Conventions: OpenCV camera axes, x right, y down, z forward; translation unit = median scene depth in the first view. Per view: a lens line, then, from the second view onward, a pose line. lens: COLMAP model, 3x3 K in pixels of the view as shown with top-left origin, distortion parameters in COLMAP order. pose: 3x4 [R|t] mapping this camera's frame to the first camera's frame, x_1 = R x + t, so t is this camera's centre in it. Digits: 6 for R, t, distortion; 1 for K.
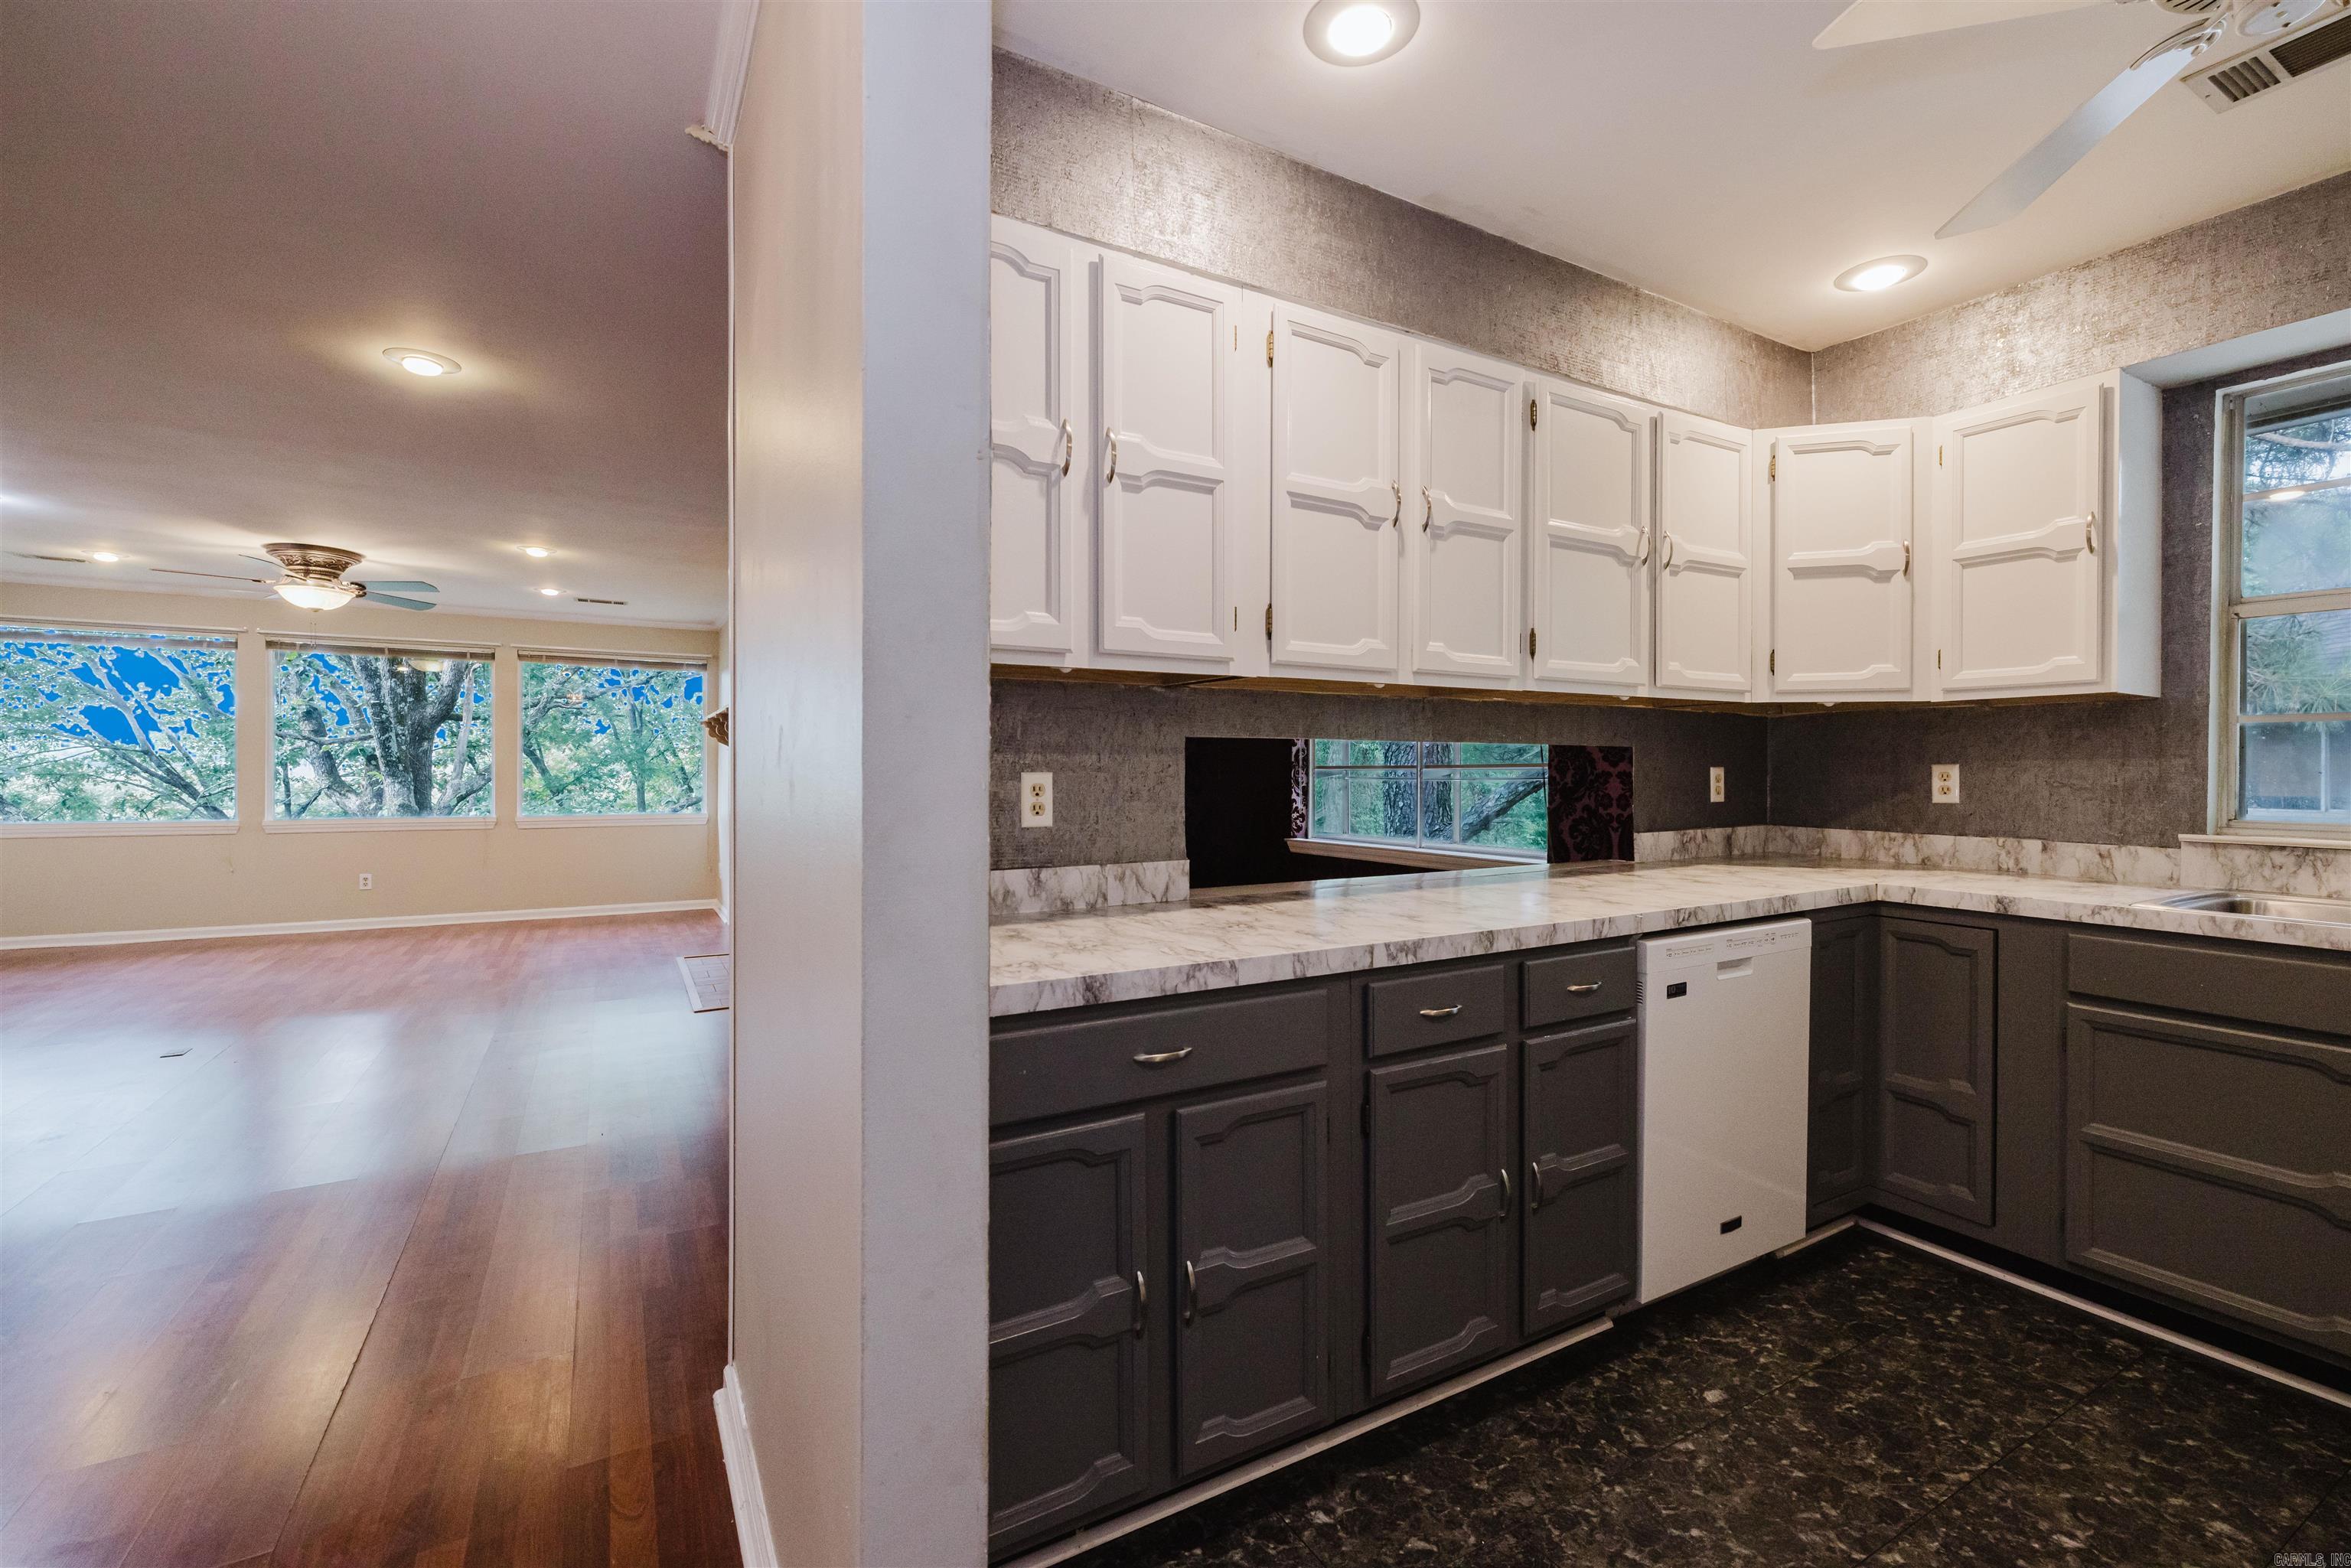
lens RADIAL K [[995.6, 0, 1185.5], [0, 995.6, 775.3], [0, 0, 1]] dist [-0.000239, 0.000313]
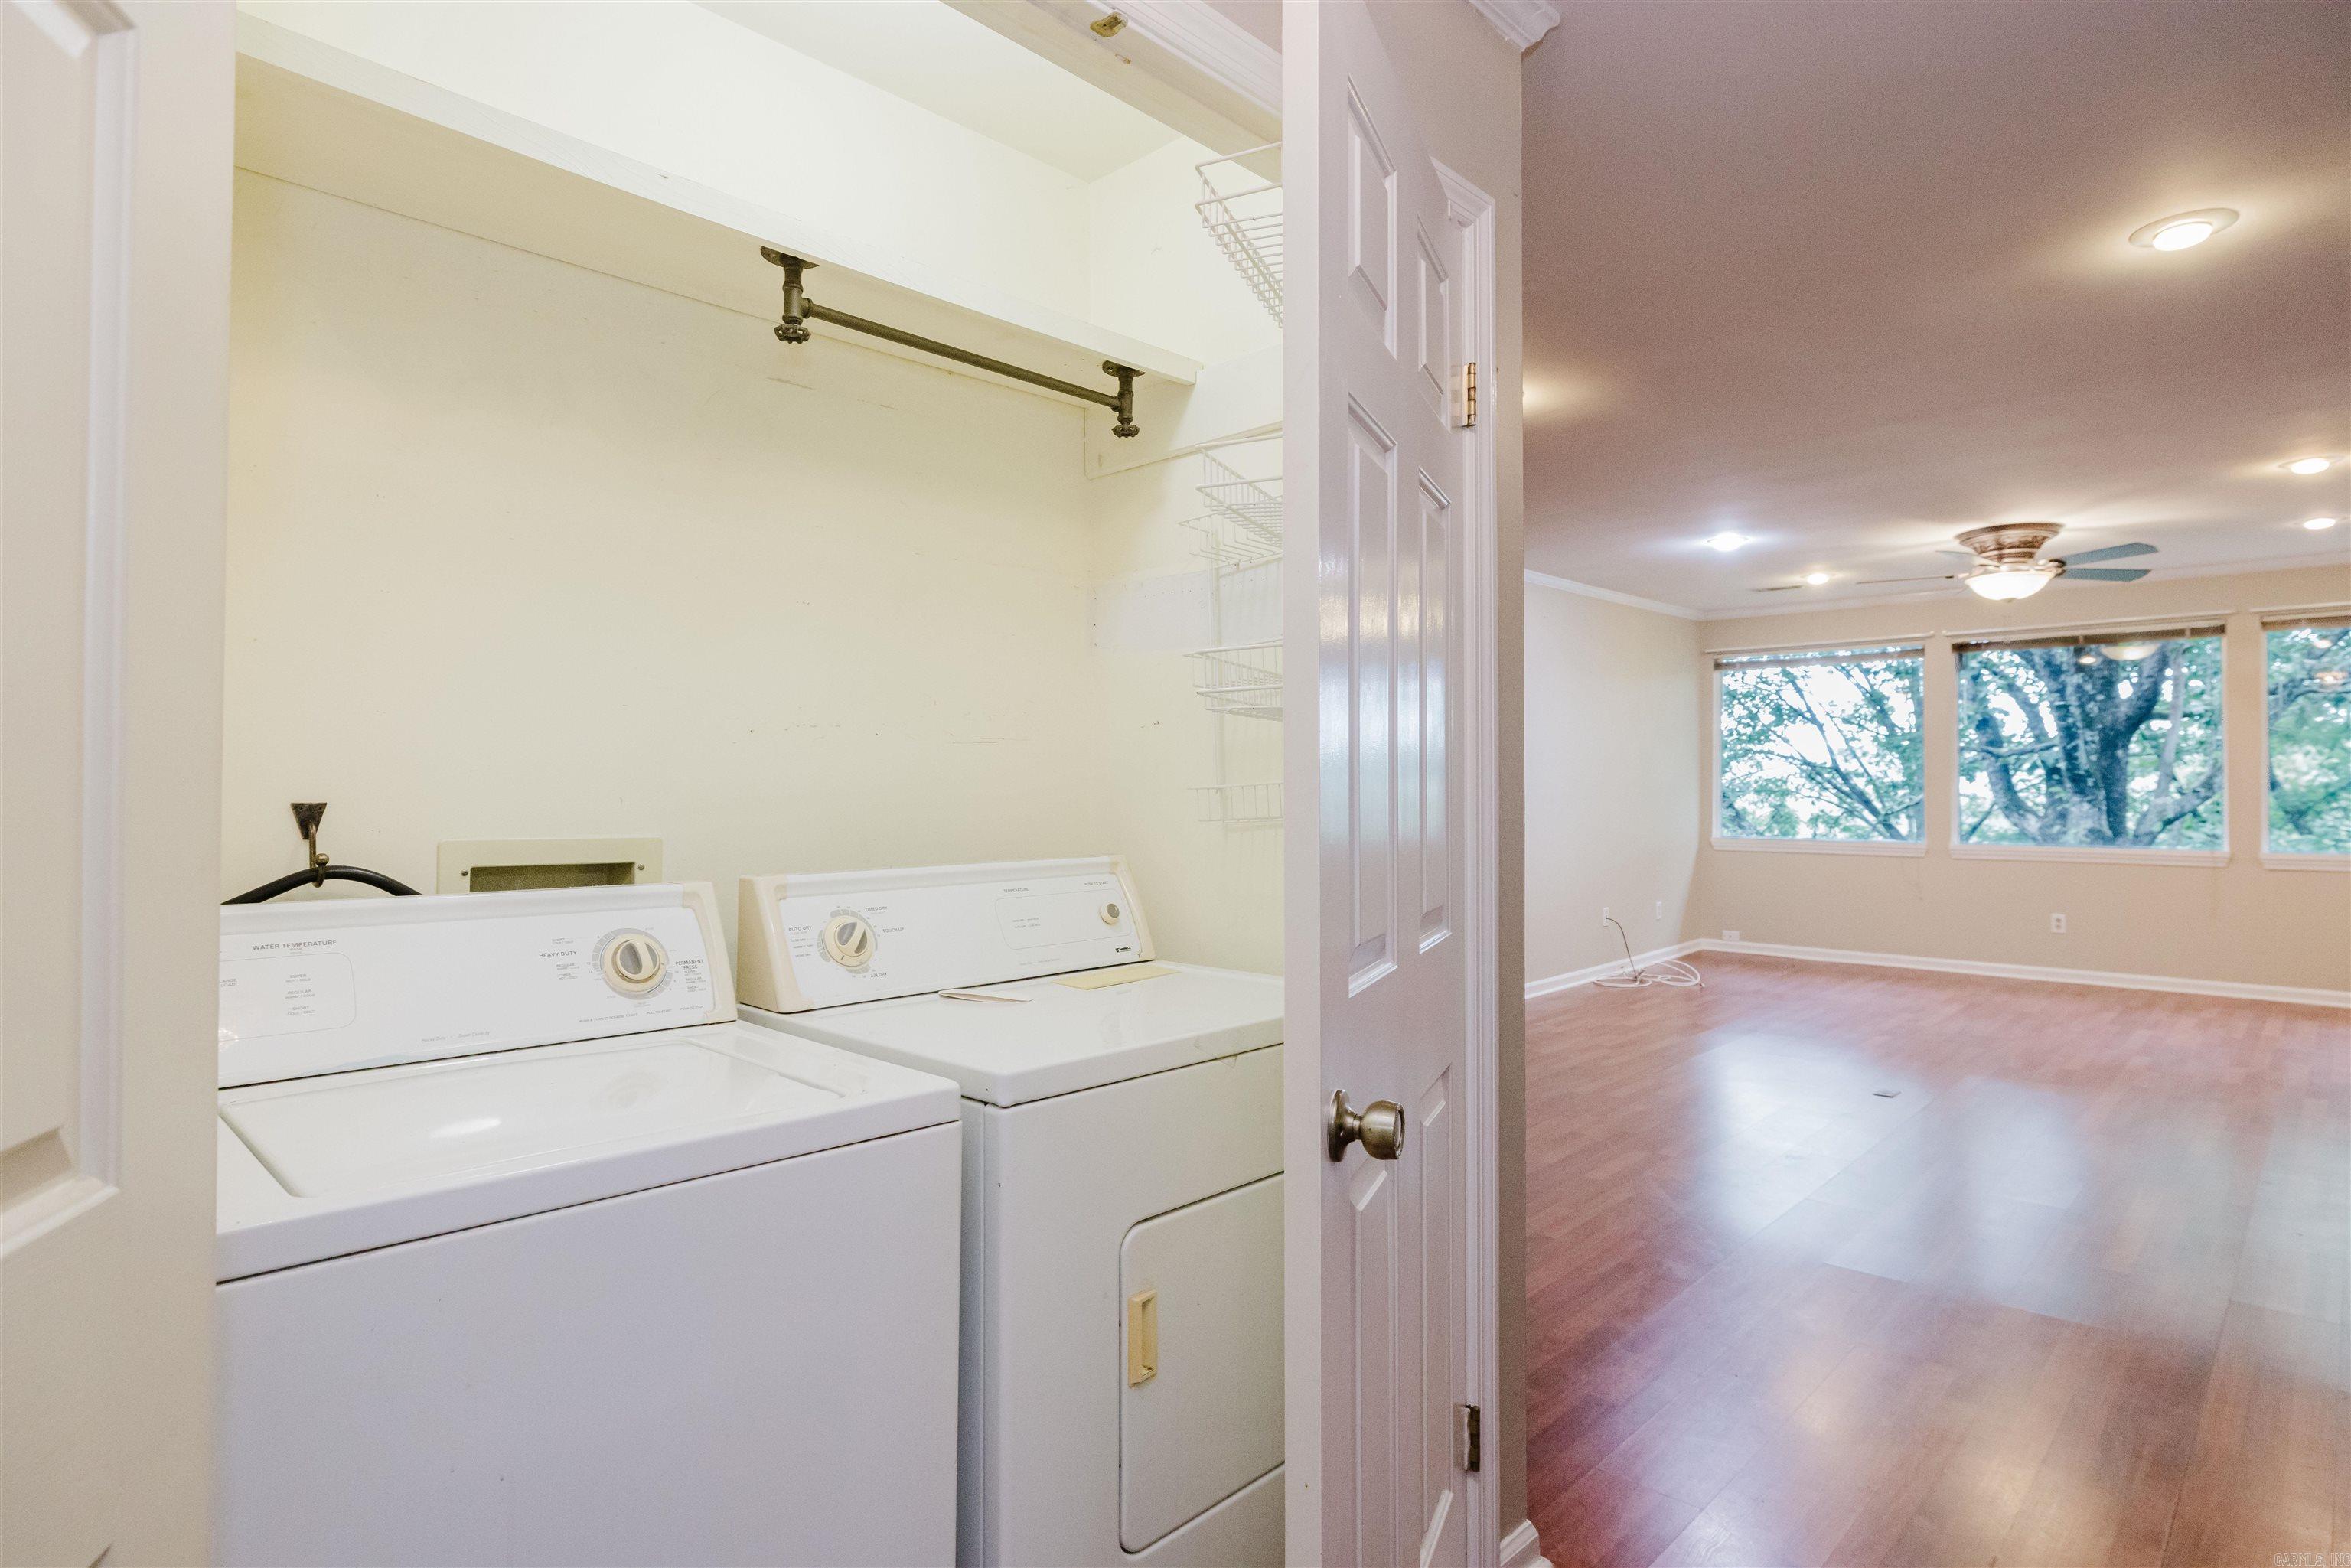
lens RADIAL K [[1240.3, 0, 1182.1], [0, 1240.3, 784.4], [0, 0, 1]] dist [-0.002962, 0.001770]
pose [[0.281270, -0.006477, -0.959607, -0.061256], [0.002779, 0.999979, -0.005935, -0.004874], [0.959625, -0.000997, 0.281282, 0.027698]]
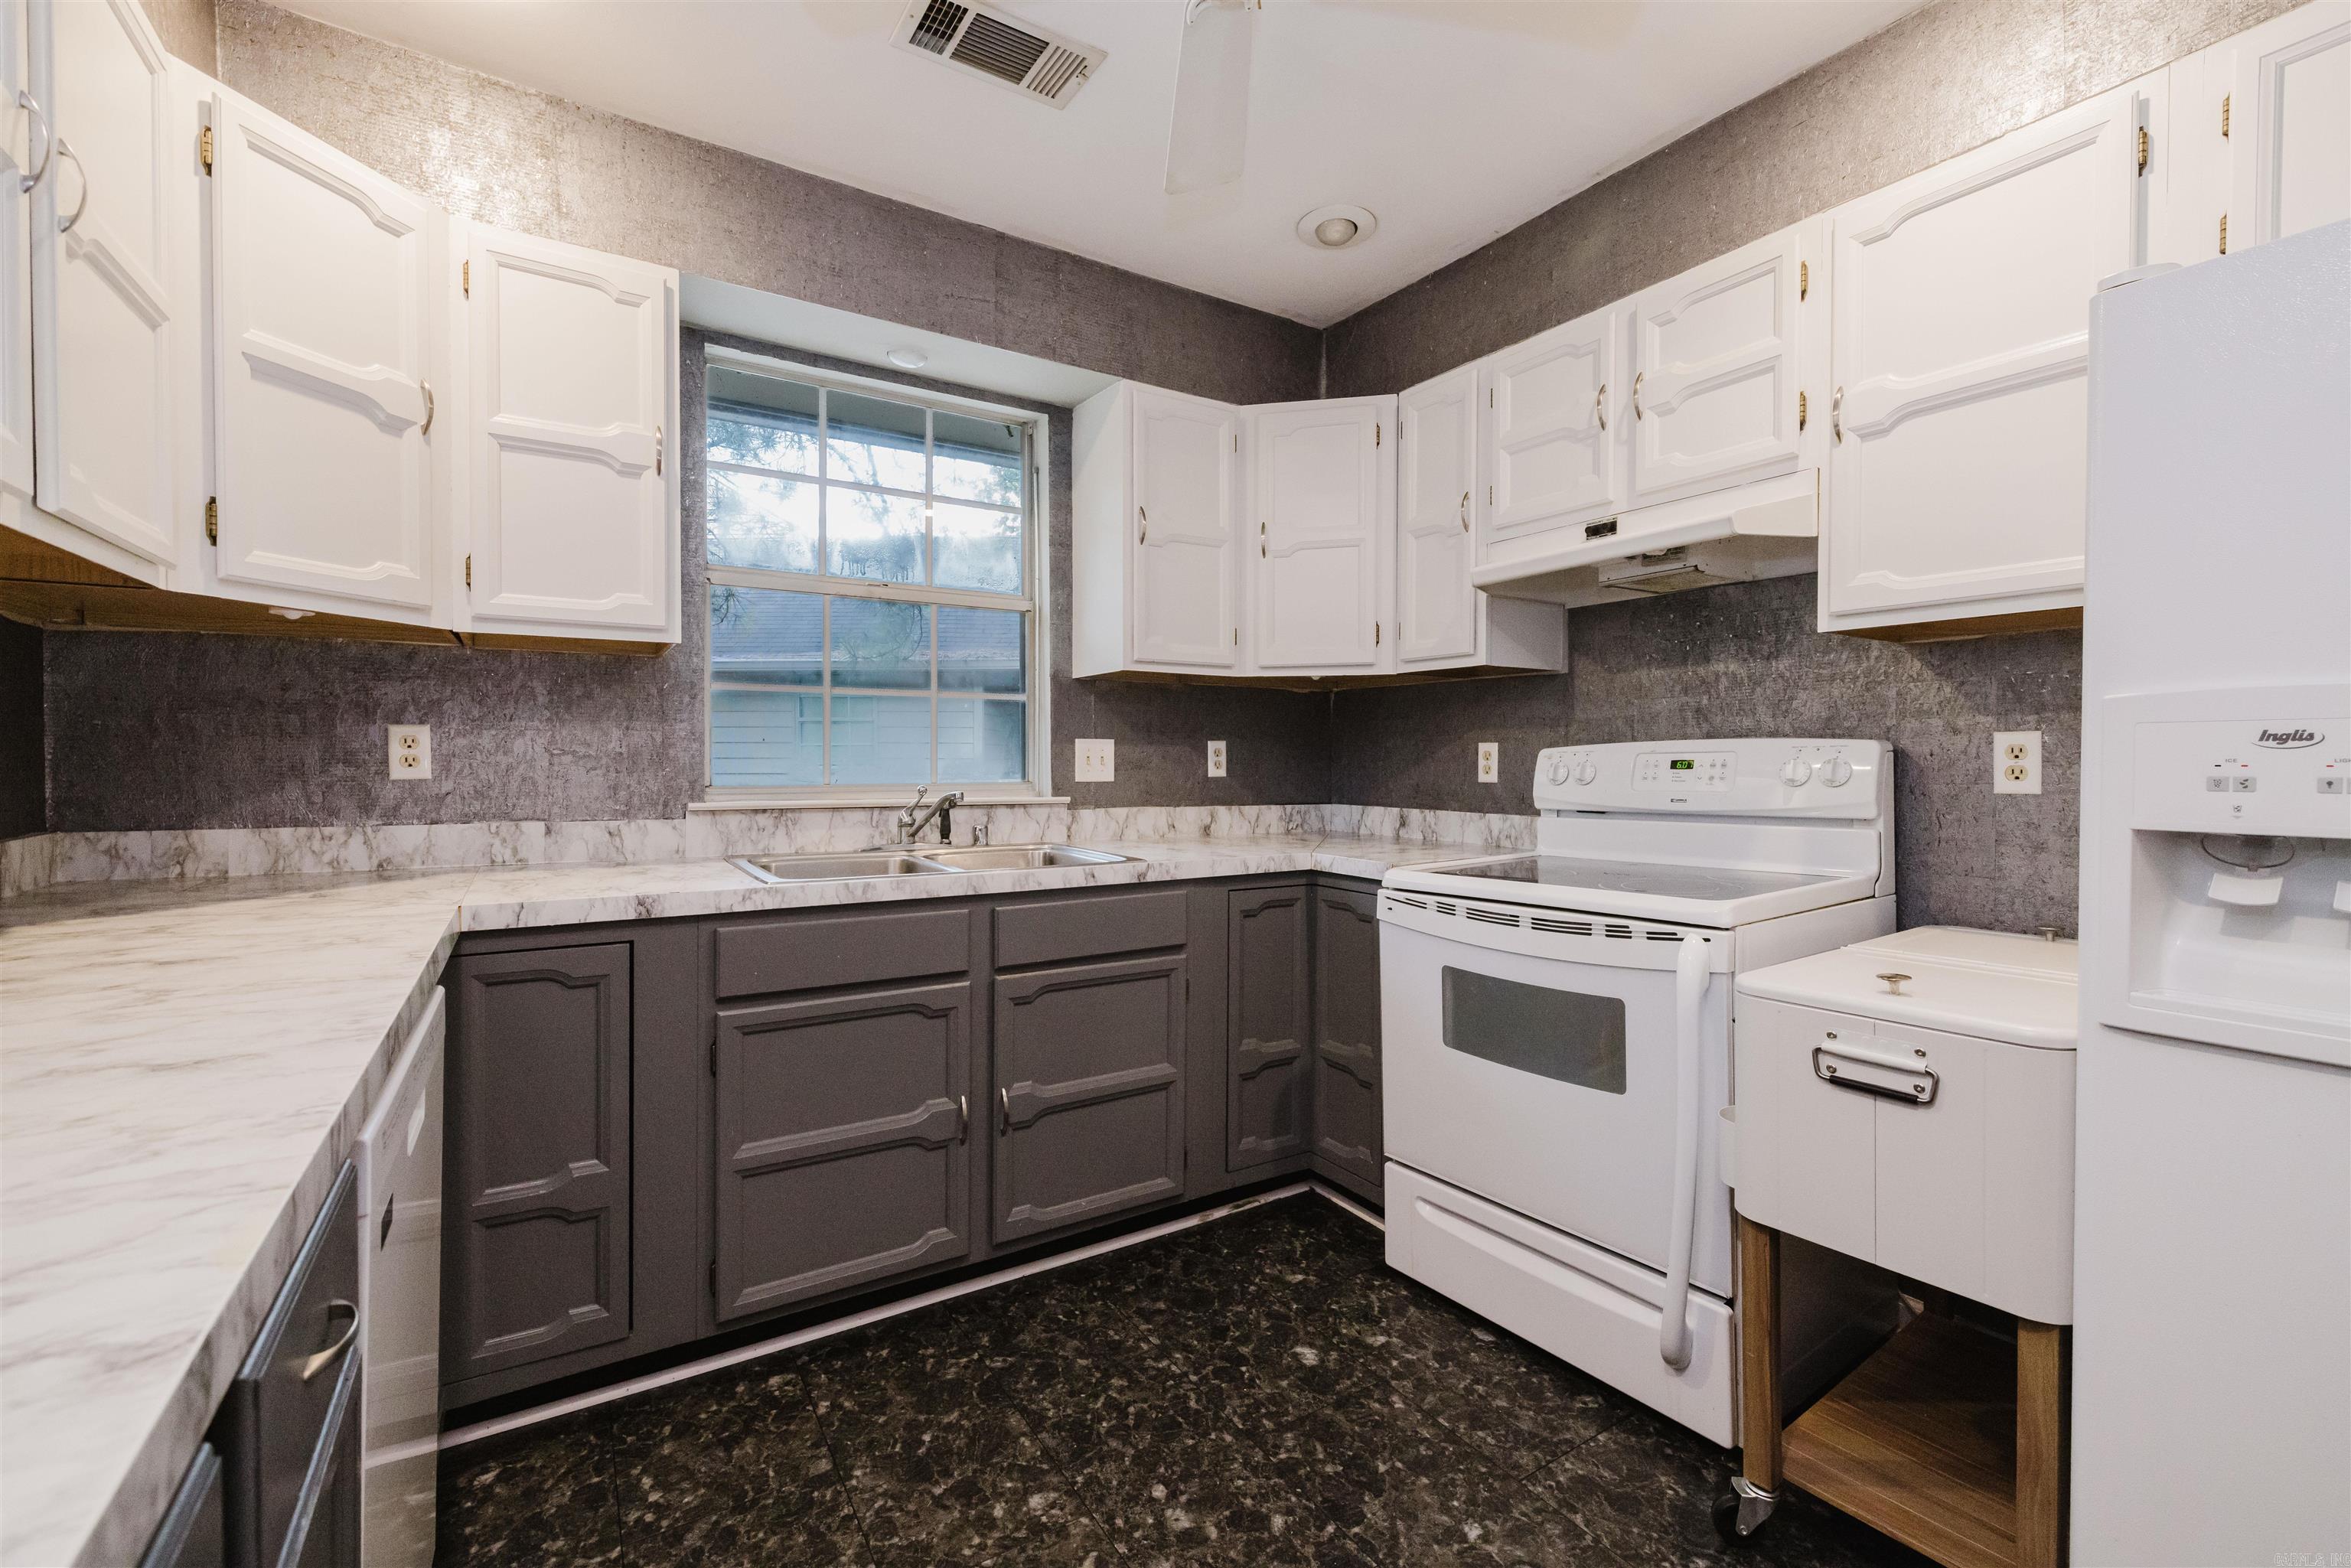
lens RADIAL K [[995.6, 0, 1177.0], [0, 995.6, 764.9], [0, 0, 1]] dist [-0.000239, 0.000313]
pose [[-0.039720, -0.010650, 0.999154, 0.016116], [0.004426, 0.999932, 0.010834, 0.006320], [-0.999201, 0.004852, -0.039670, 0.249682]]
